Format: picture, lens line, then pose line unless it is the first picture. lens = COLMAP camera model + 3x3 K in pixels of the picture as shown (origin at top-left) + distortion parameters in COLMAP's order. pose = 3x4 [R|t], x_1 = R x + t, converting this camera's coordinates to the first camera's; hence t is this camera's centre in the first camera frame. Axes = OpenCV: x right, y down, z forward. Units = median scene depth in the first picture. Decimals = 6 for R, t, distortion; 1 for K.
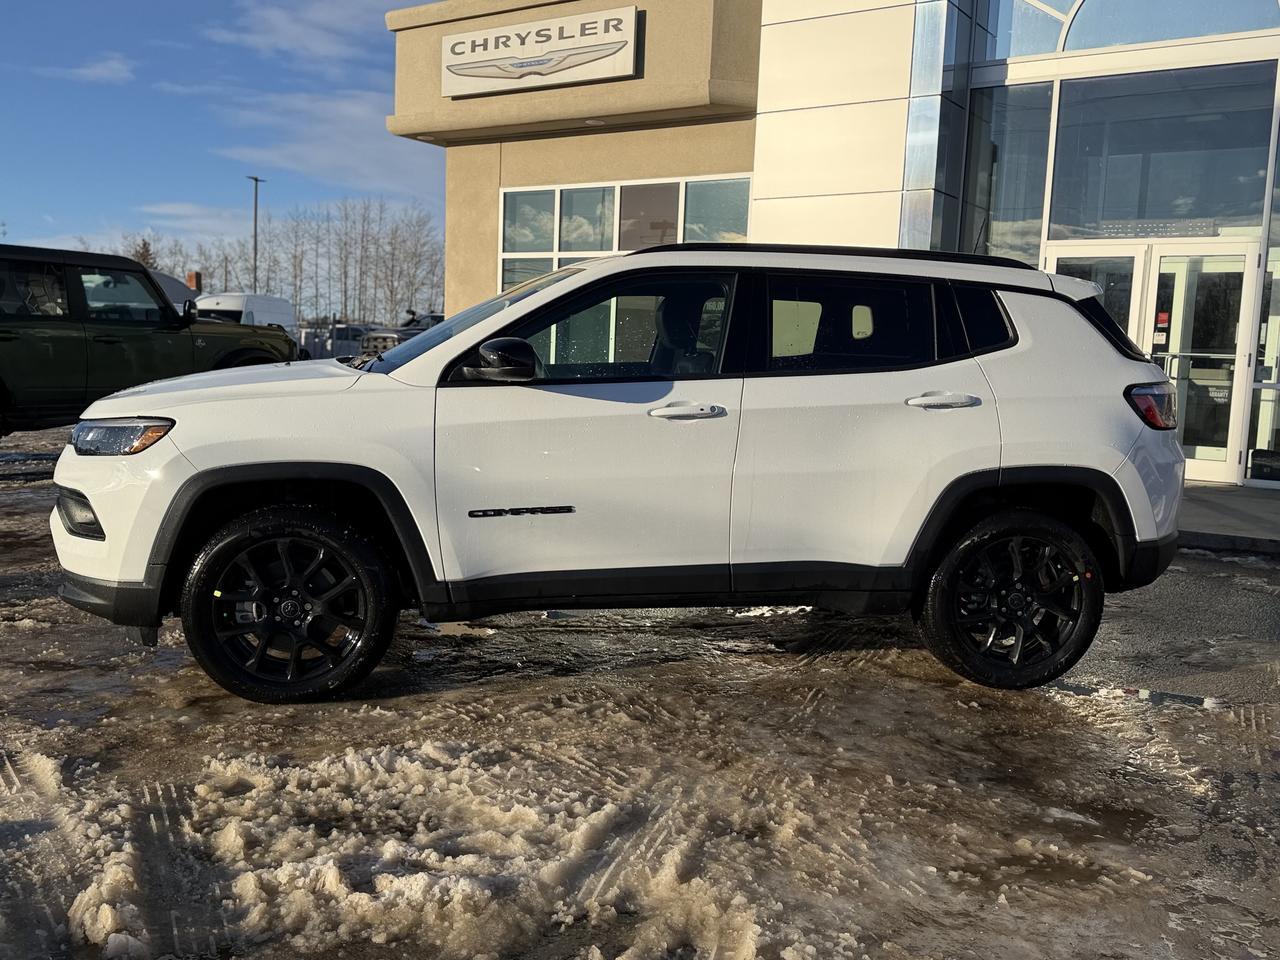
lens RADIAL K [[1136.9, 0, 650.2], [0, 1136.9, 484.9], [0, 0, 1]] dist [0.096128, -0.158445]
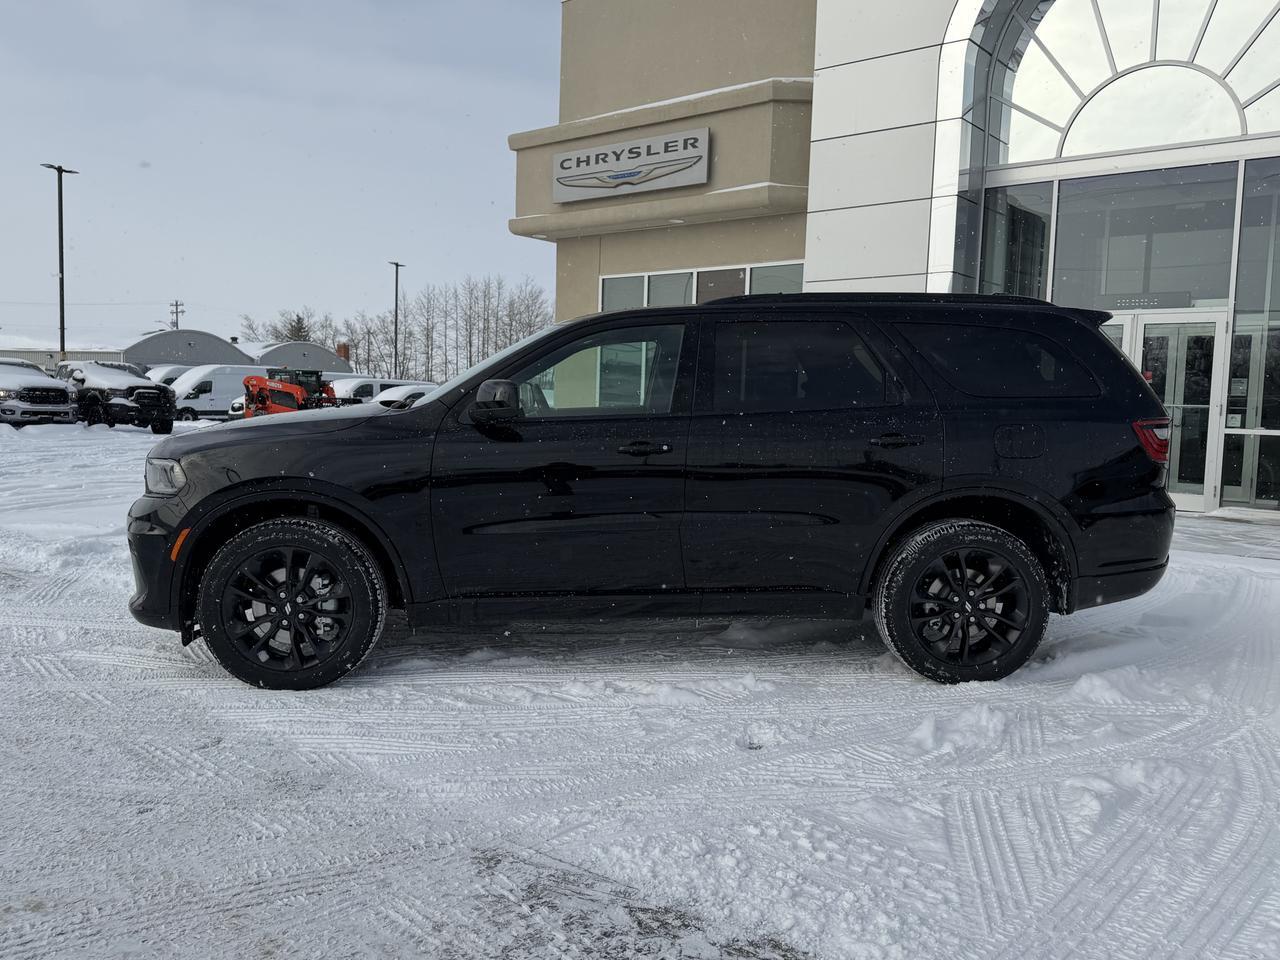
lens RADIAL K [[1038.4, 0, 644.7], [0, 1038.4, 494.8], [0, 0, 1]] dist [0.067582, -0.108962]
pose [[0.995809, -0.002462, -0.091427, 0.019673], [-0.000562, 0.999454, -0.033037, 0.012167], [0.091459, 0.032950, 0.995264, -0.101410]]
